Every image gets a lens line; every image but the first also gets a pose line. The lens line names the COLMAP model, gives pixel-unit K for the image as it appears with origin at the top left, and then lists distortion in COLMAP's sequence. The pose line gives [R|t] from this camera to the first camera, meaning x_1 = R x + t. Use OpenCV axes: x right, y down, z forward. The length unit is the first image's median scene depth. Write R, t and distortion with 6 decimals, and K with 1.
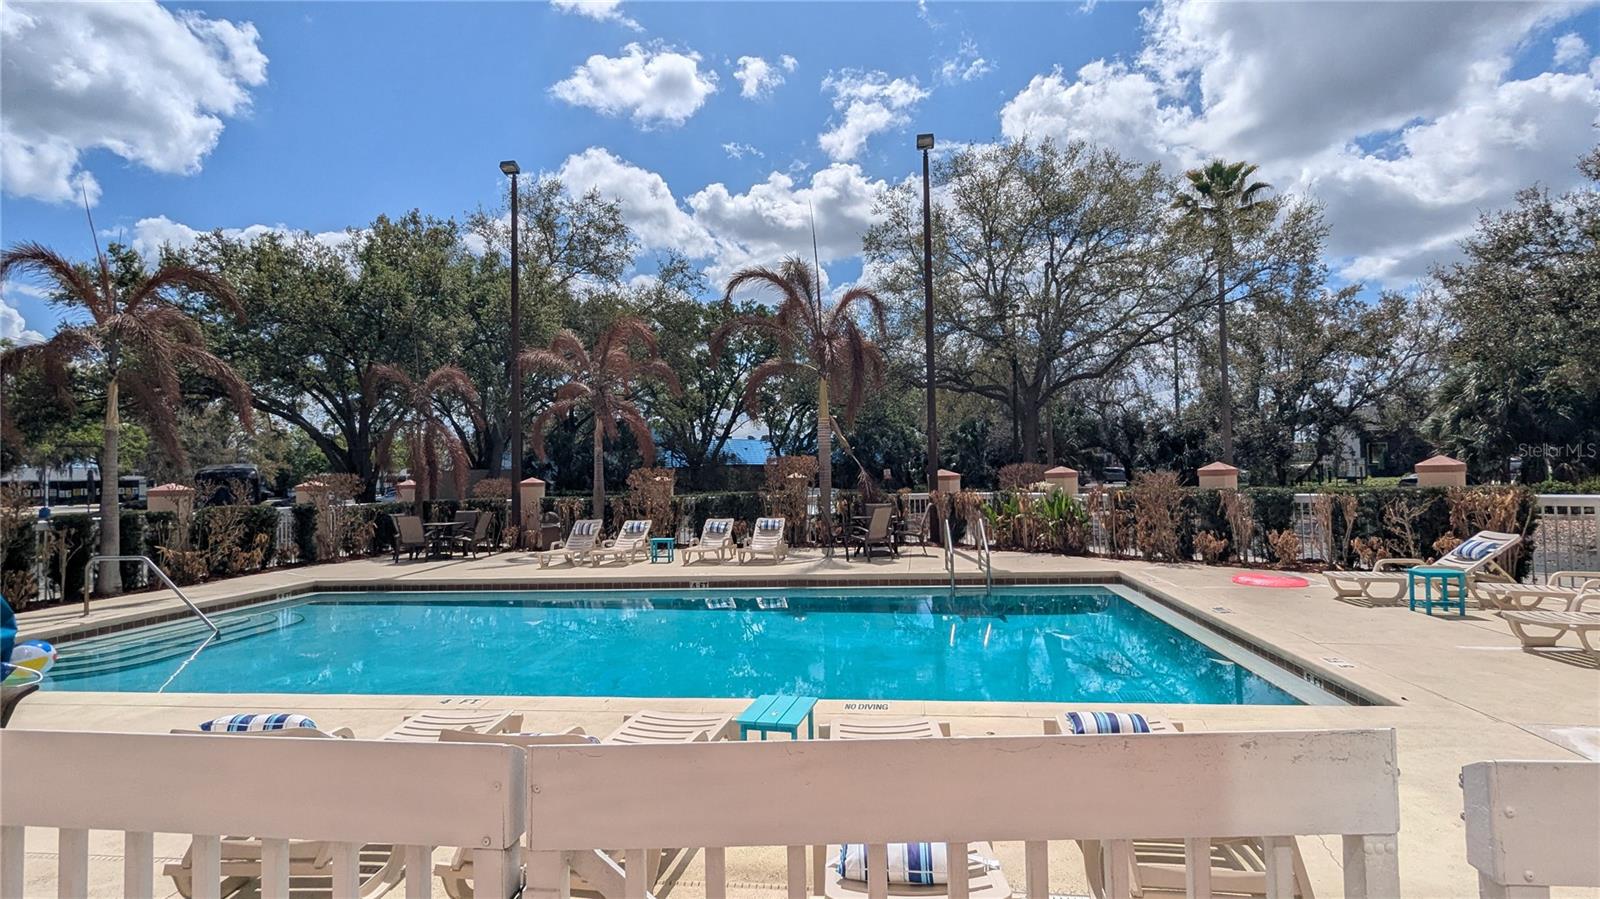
lens RADIAL K [[800.8, 0, 804.6], [0, 800.8, 453.1], [0, 0, 1]] dist [-0.007079, 0.002991]
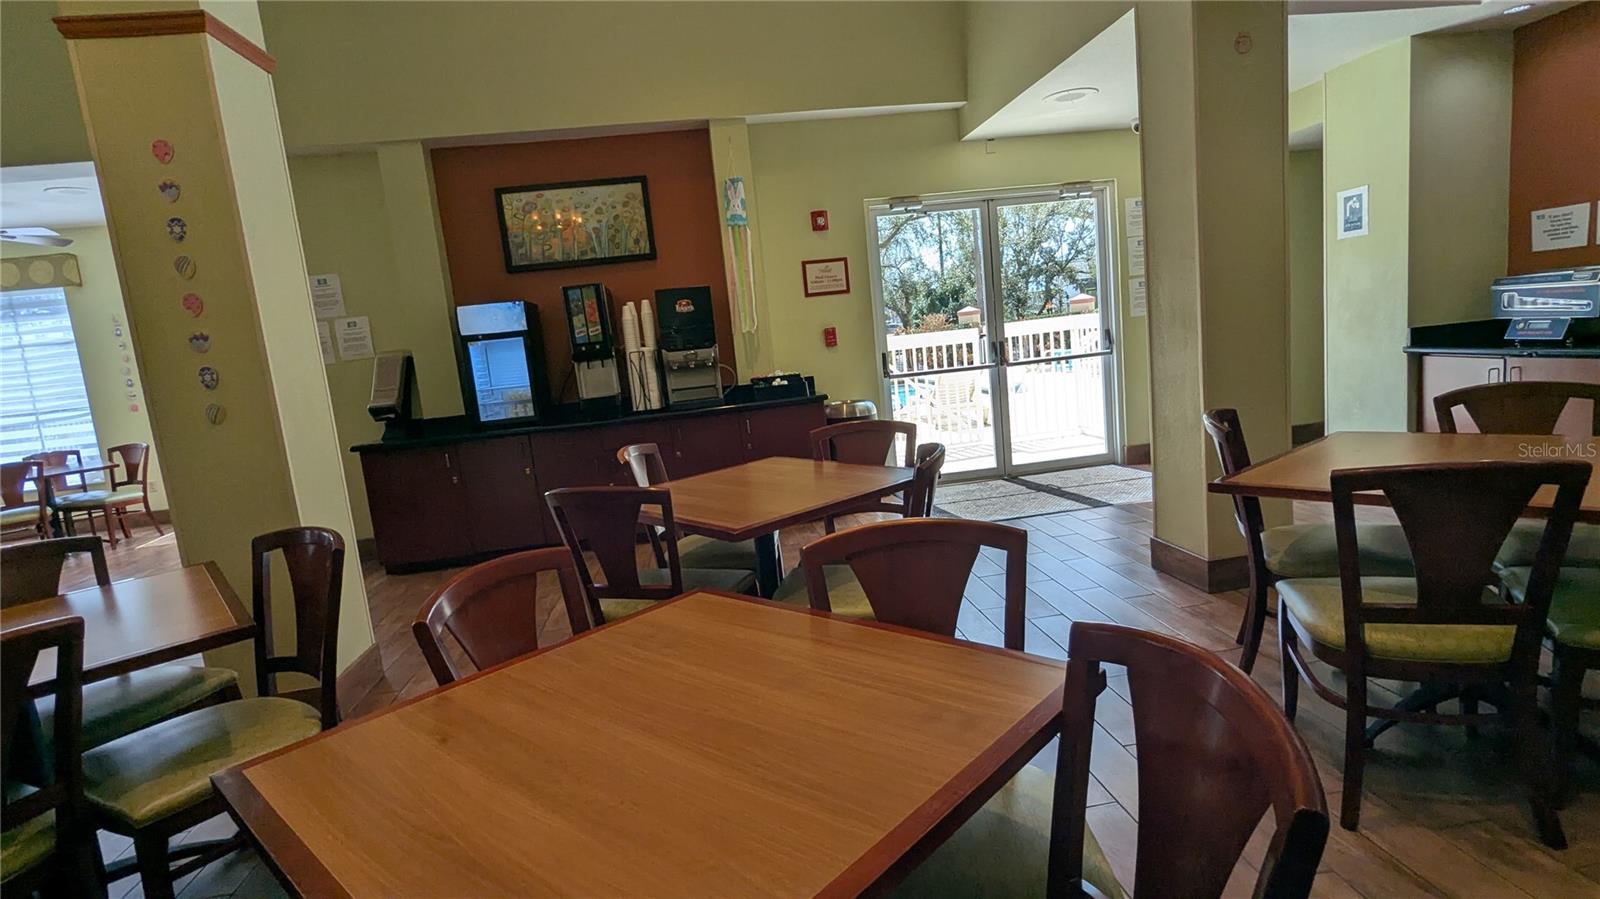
lens RADIAL K [[800.8, 0, 790.5], [0, 800.8, 449.5], [0, 0, 1]] dist [-0.007079, 0.002991]
pose [[0.966562, -0.105151, 0.233883, -0.120871], [0.068399, 0.984735, 0.160055, 0.007281], [-0.247143, -0.138706, 0.959000, -0.253668]]
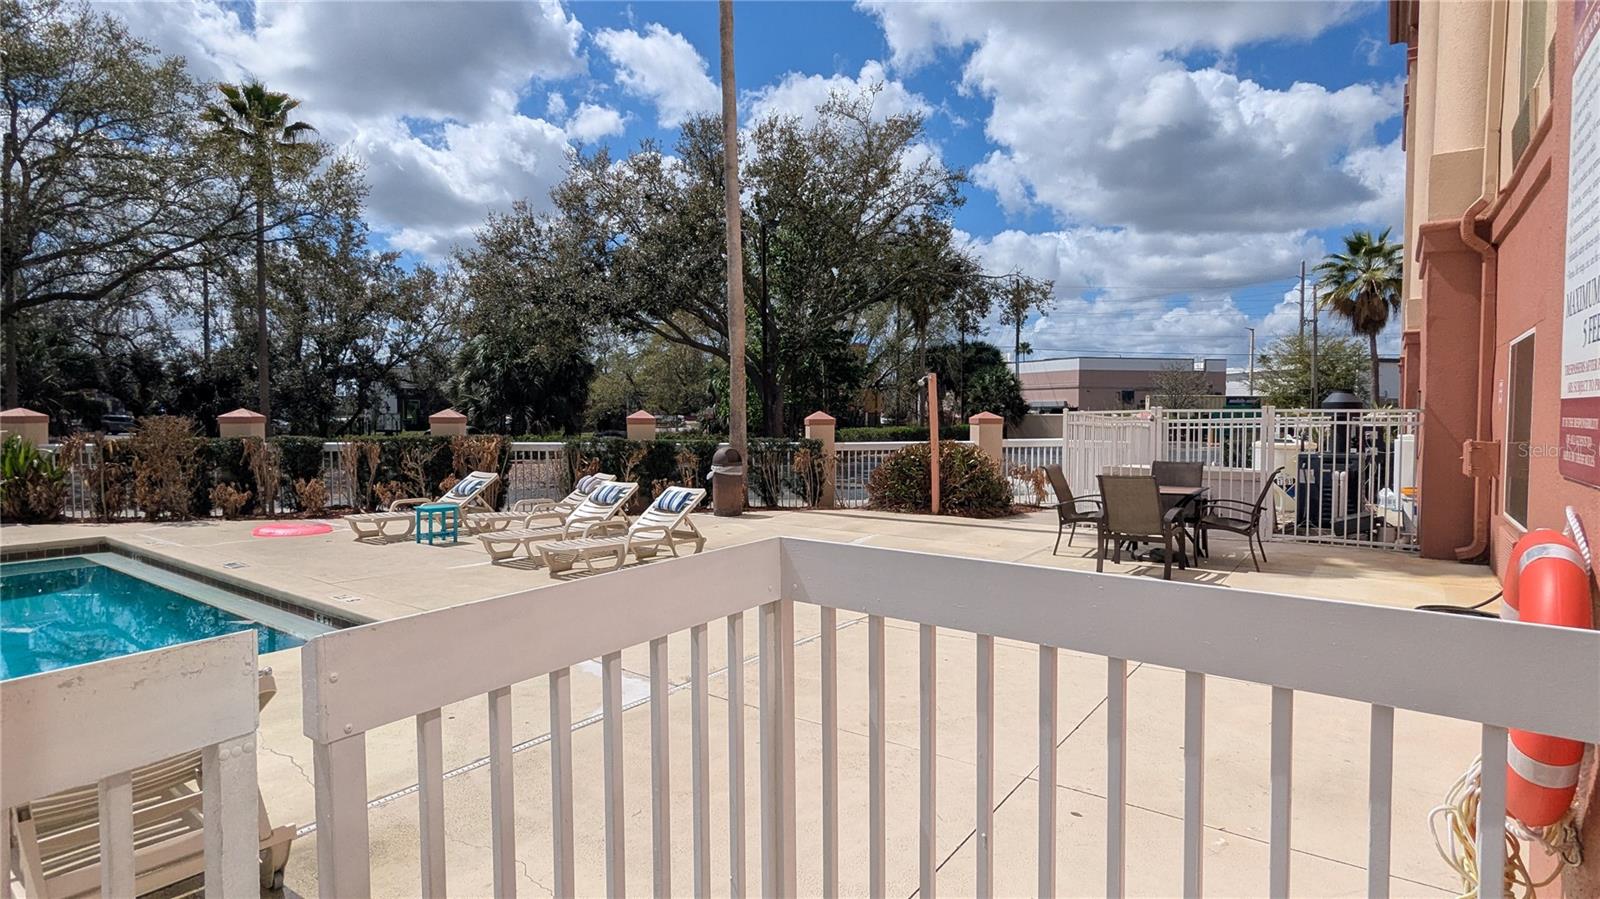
lens RADIAL K [[800.8, 0, 796.2], [0, 800.8, 450.7], [0, 0, 1]] dist [-0.007079, 0.002991]
pose [[0.482438, -0.010617, 0.875866, 0.009988], [-0.037280, 0.998772, 0.032641, 0.003363], [-0.875137, -0.048399, 0.481449, -0.003540]]
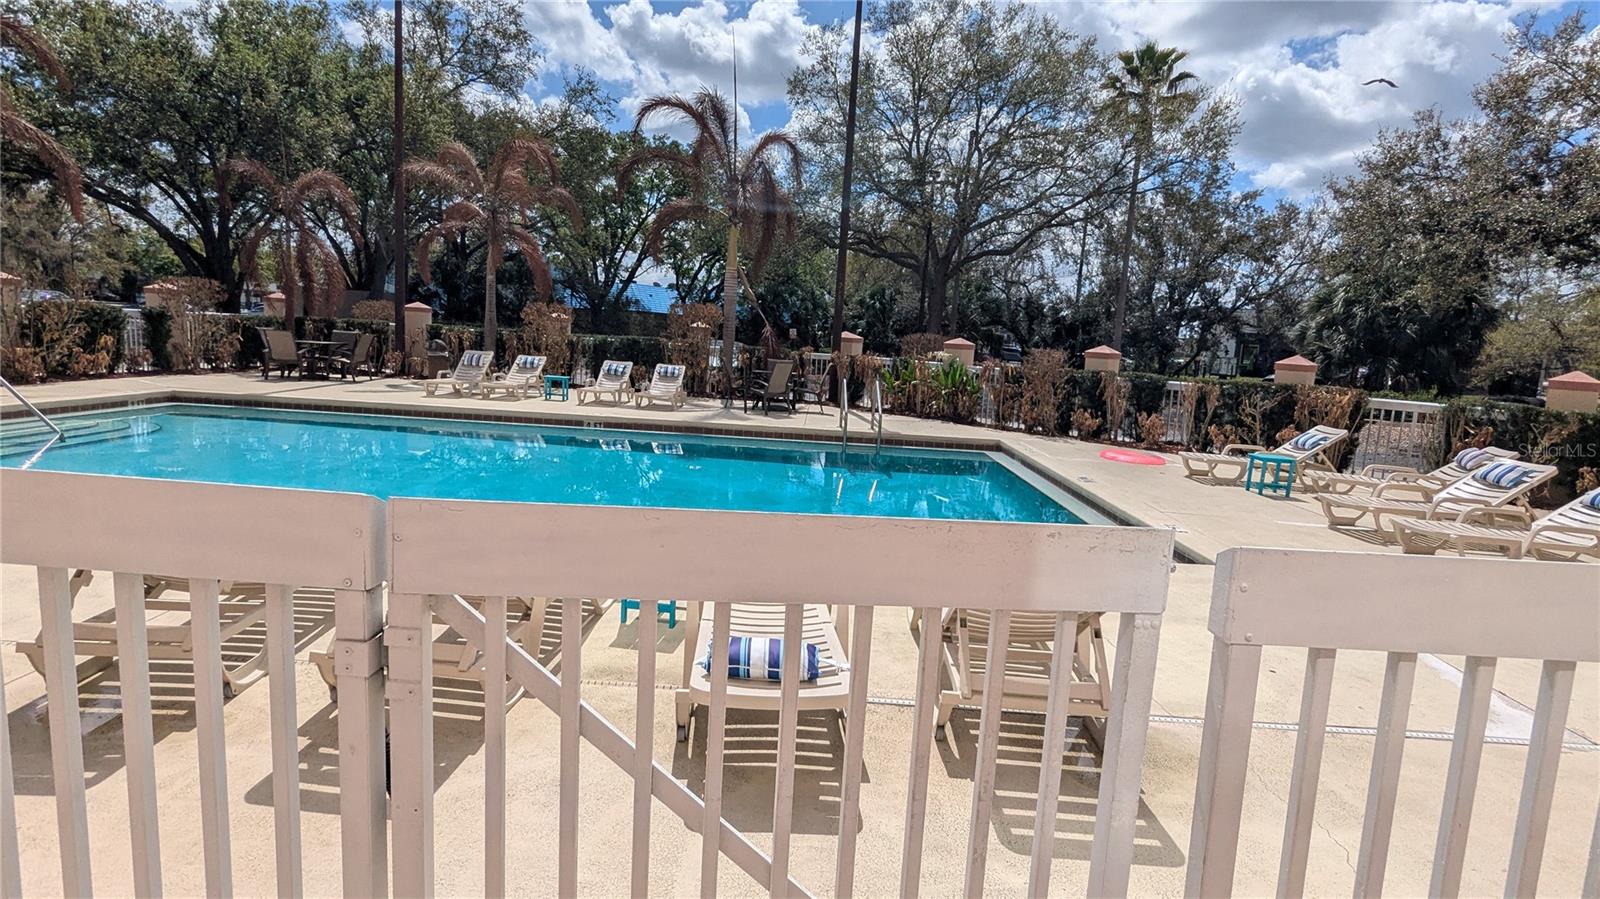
lens RADIAL K [[800.8, 0, 806.1], [0, 800.8, 449.5], [0, 0, 1]] dist [-0.007079, 0.002991]
pose [[0.989443, 0.067202, 0.128400, 0.002120], [-0.087986, 0.982570, 0.163754, 0.004539], [-0.115157, -0.173323, 0.978109, -0.003624]]
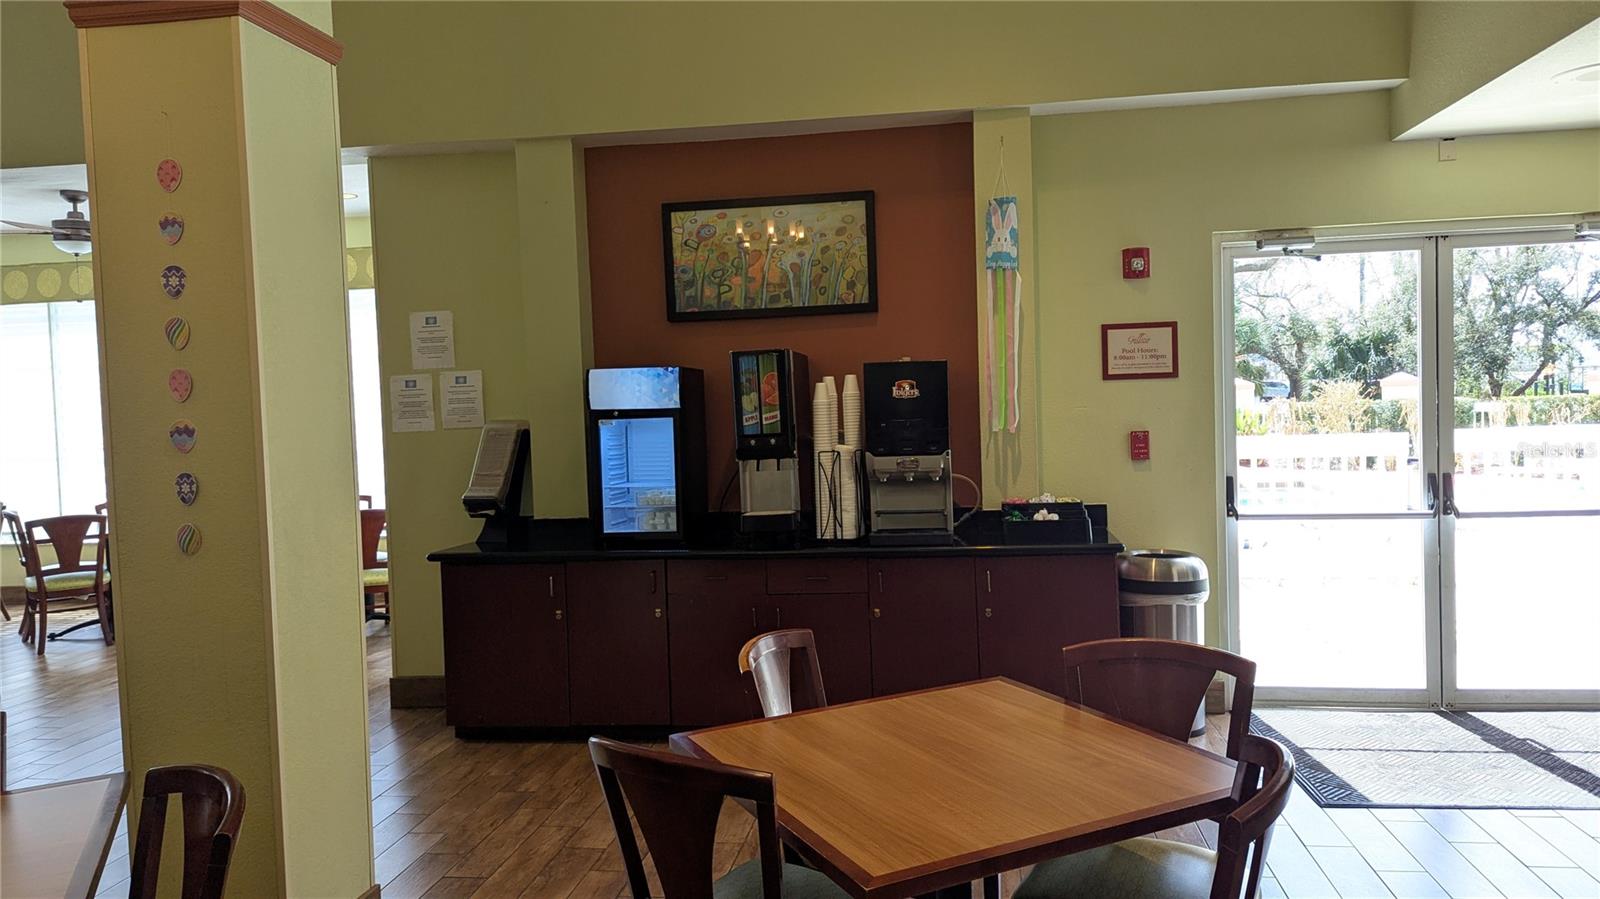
lens RADIAL K [[1120.4, 0, 802.2], [0, 1120.4, 439.6], [0, 0, 1]] dist [0.060105, -0.054372]
pose [[0.999755, -0.006484, -0.021164, -0.108397], [0.007884, 0.997740, 0.066731, -0.002649], [0.020684, -0.066881, 0.997547, -0.234302]]
